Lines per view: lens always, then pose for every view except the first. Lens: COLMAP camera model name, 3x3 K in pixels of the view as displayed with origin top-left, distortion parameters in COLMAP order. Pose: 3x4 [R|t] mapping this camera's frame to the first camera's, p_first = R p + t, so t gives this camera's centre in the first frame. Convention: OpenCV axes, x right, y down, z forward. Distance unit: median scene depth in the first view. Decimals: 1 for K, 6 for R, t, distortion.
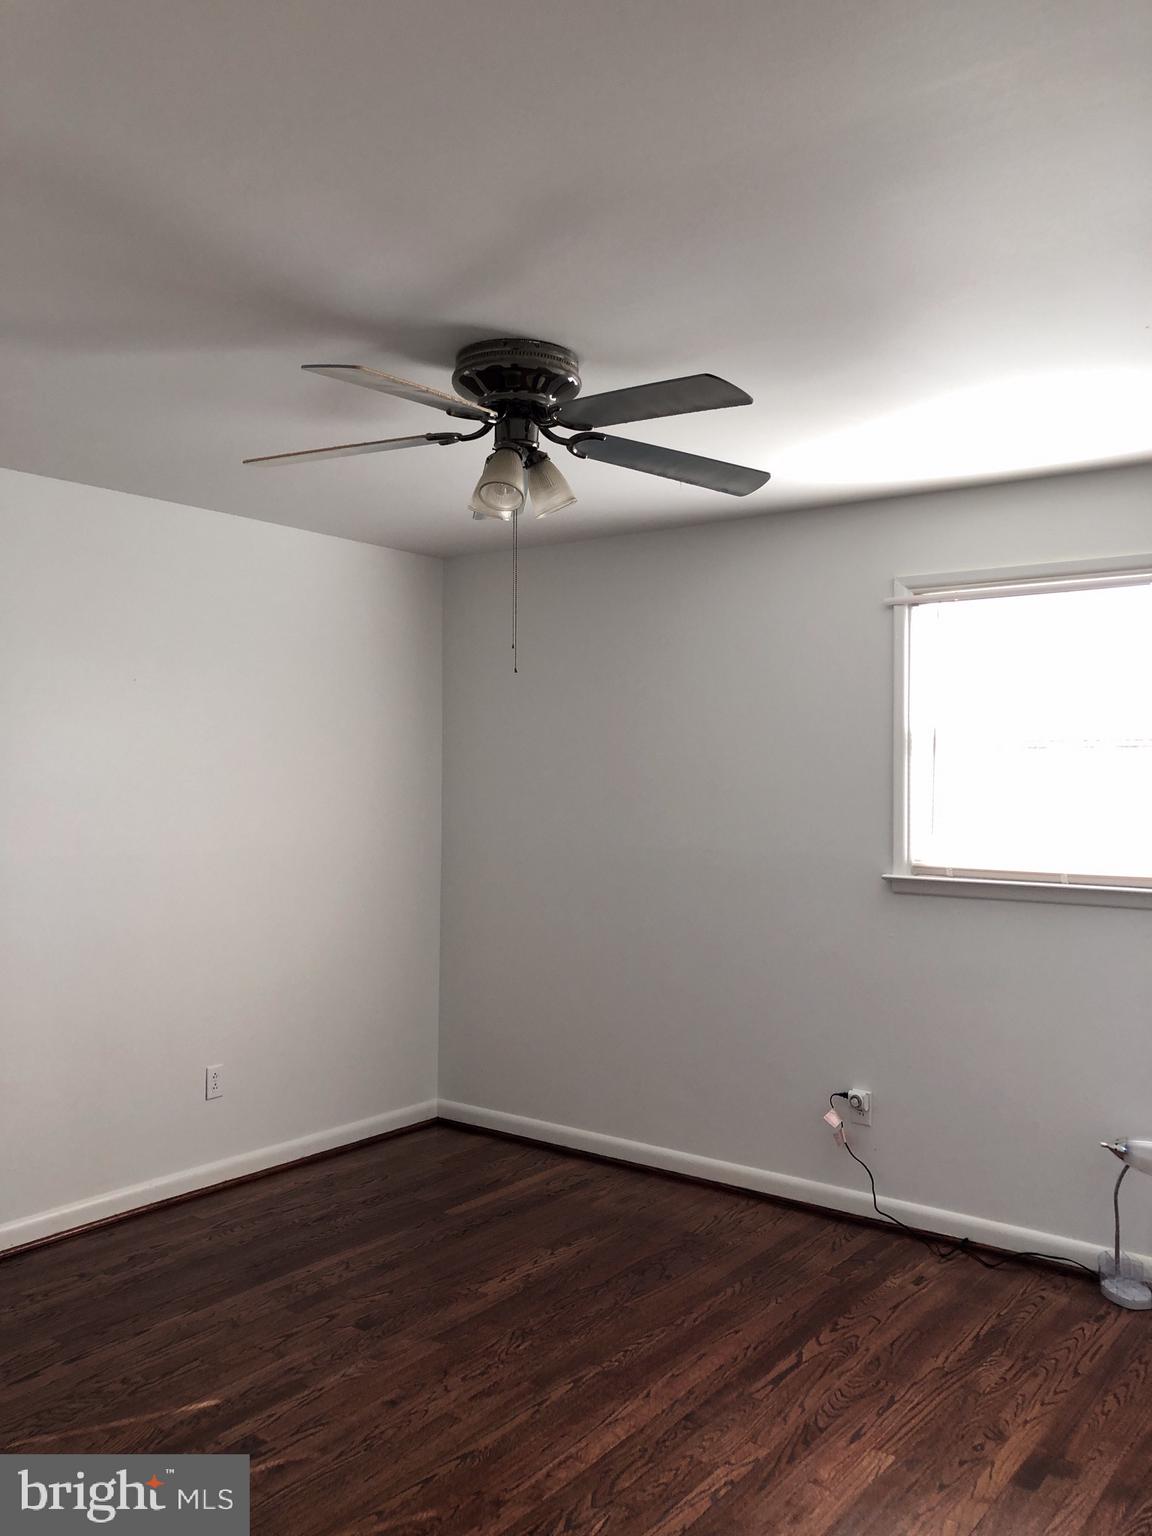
lens RADIAL K [[1253.9, 0, 571.7], [0, 1253.9, 772.2], [0, 0, 1]] dist [0.040772, -0.037791]
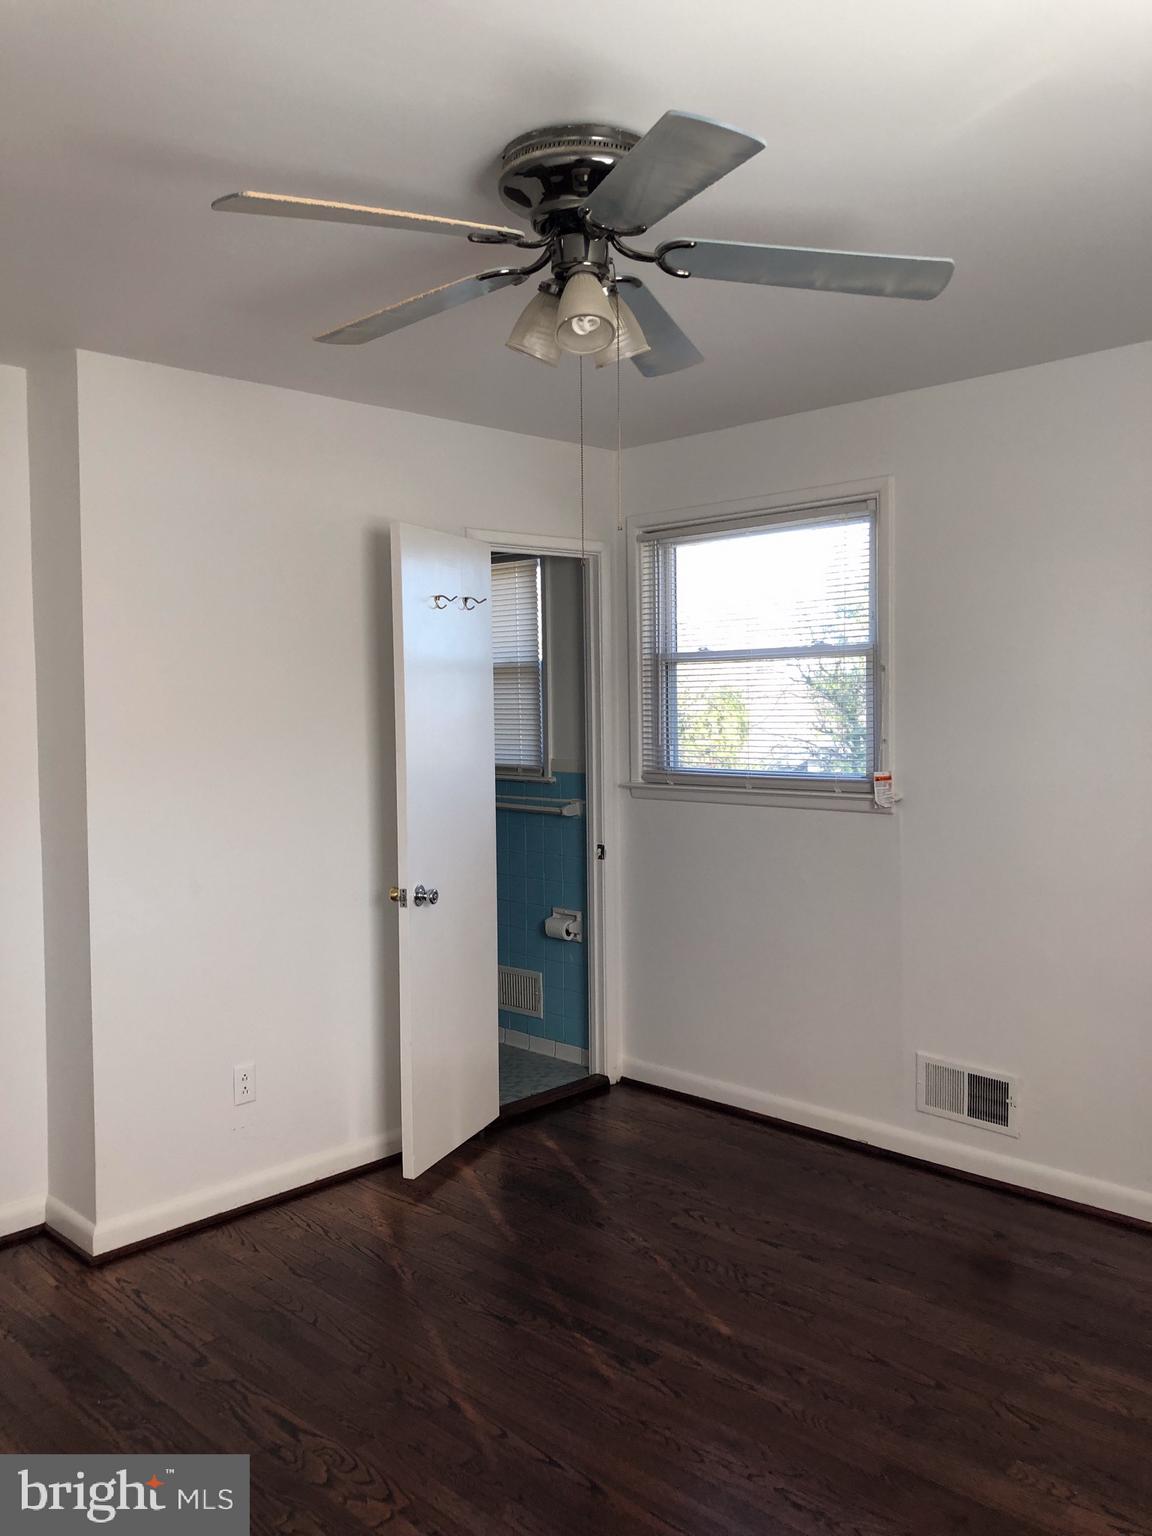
lens RADIAL K [[1253.9, 0, 570.1], [0, 1253.9, 764.9], [0, 0, 1]] dist [0.040772, -0.037791]
pose [[-0.150162, 0.035737, -0.988015, 0.638923], [0.018221, 0.999277, 0.033375, 0.024405], [0.988494, -0.012991, -0.150704, 0.967828]]
